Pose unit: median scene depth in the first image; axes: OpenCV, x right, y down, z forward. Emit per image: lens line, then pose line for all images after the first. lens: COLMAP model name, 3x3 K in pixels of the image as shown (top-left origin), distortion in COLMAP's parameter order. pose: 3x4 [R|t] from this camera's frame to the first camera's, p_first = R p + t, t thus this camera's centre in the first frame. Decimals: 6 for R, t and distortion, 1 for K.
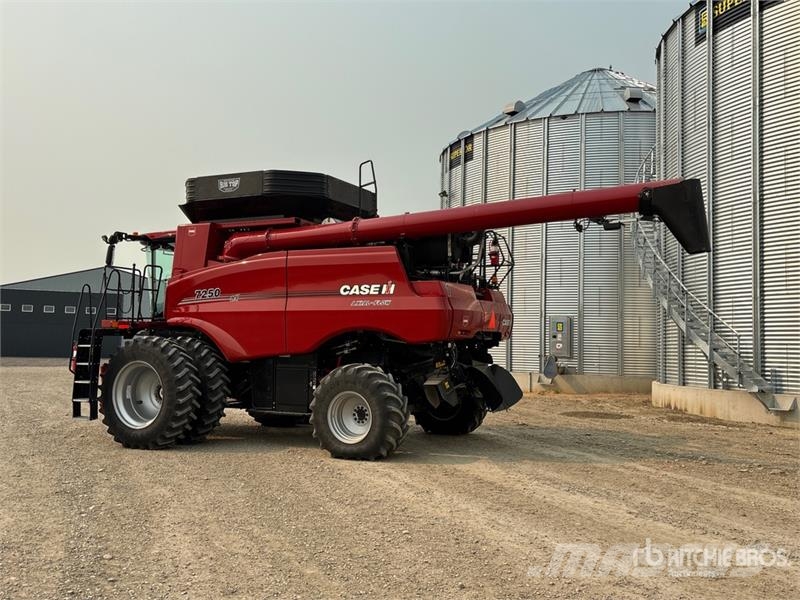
lens RADIAL K [[758.4, 0, 400.0], [0, 758.4, 300.0], [0, 0, 1]] dist [0.142894, -0.223257]
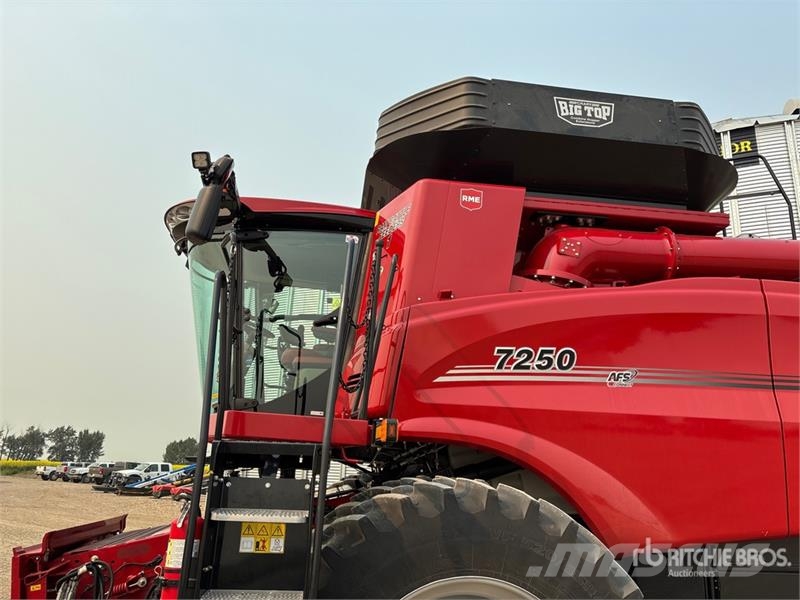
lens RADIAL K [[606.8, 0, 400.0], [0, 606.8, 300.0], [0, 0, 1]] dist [0.060981, -0.092494]
pose [[0.833642, 0.171774, 0.524914, -0.494255], [-0.062927, 0.973757, -0.218718, 0.034620], [-0.548709, 0.149301, 0.822574, 0.830015]]
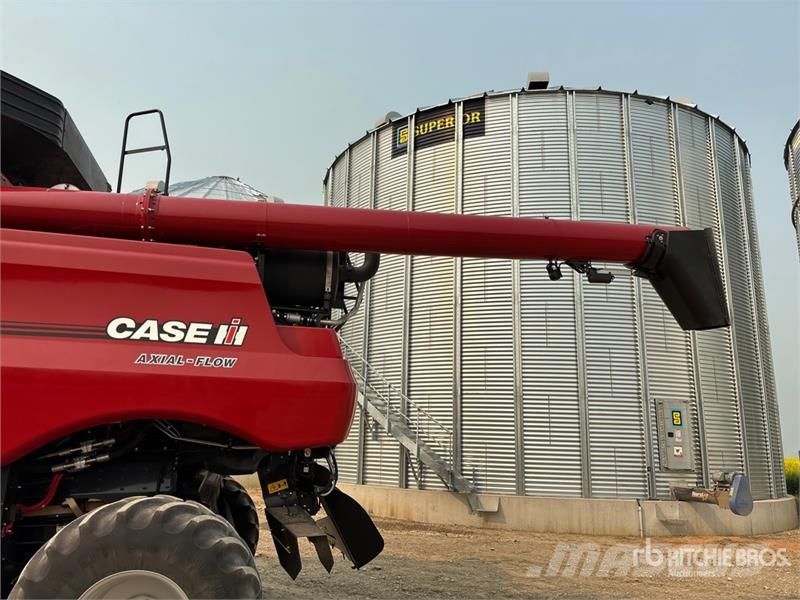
lens RADIAL K [[606.8, 0, 400.0], [0, 606.8, 300.0], [0, 0, 1]] dist [0.060981, -0.092494]
pose [[0.771992, 0.152651, 0.617030, -0.166124], [-0.054070, 0.982987, -0.175539, 0.024957], [-0.633328, 0.102152, 0.767112, 0.580651]]
